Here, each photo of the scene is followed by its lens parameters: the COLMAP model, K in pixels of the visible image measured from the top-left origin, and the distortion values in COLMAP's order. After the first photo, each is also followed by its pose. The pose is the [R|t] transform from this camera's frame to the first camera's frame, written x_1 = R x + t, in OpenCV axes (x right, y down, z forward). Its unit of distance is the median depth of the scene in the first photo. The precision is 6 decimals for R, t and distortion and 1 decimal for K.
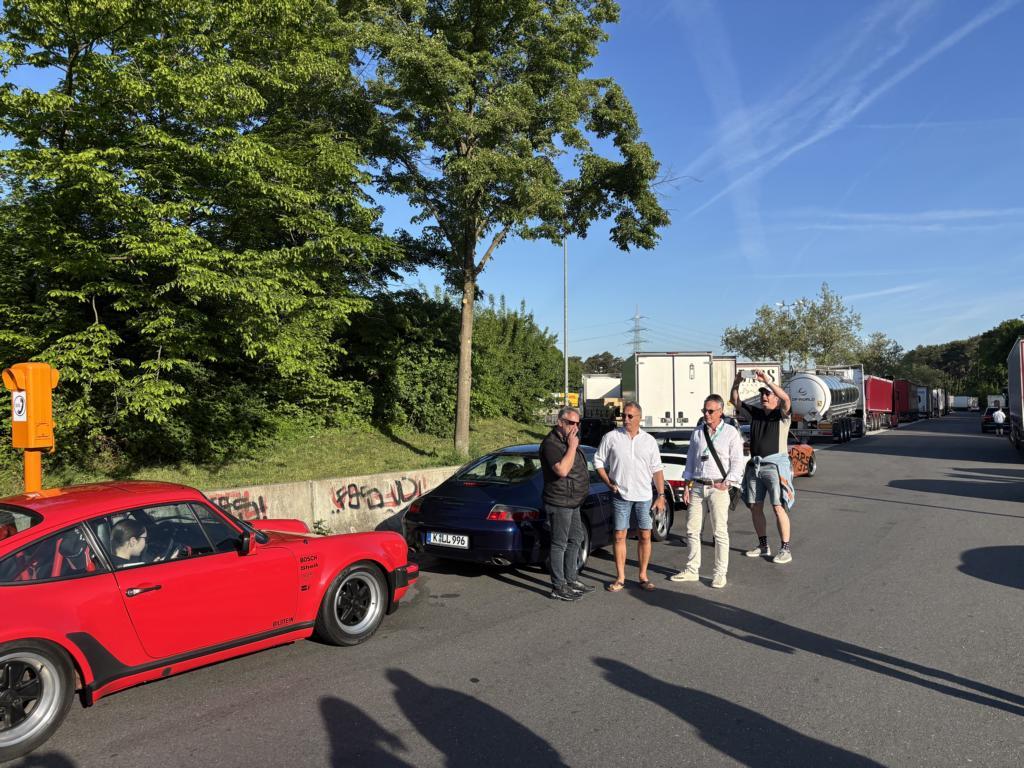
lens RADIAL K [[803.9, 0, 508.3], [0, 803.9, 386.6], [0, 0, 1]] dist [0.034710, -0.019524]
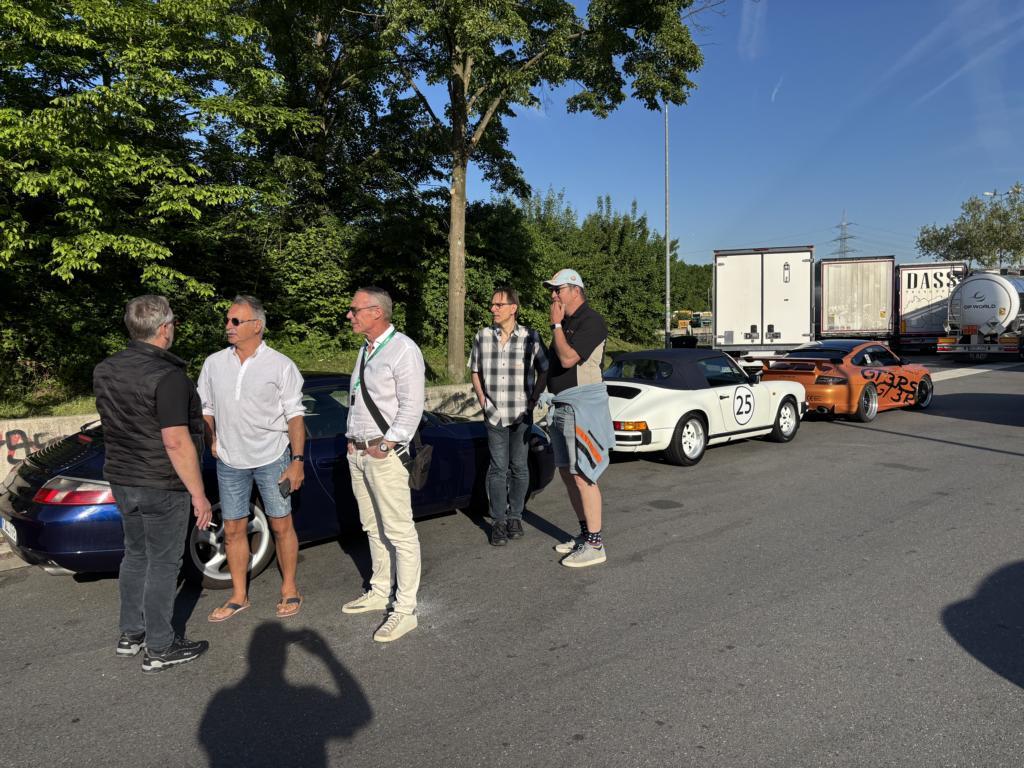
lens RADIAL K [[803.9, 0, 514.9], [0, 803.9, 383.5], [0, 0, 1]] dist [0.034710, -0.019524]
pose [[0.971648, -0.002358, -0.236421, 0.153328], [0.024306, 0.995648, 0.089964, 0.011044], [0.235180, -0.093159, 0.967477, 0.166905]]
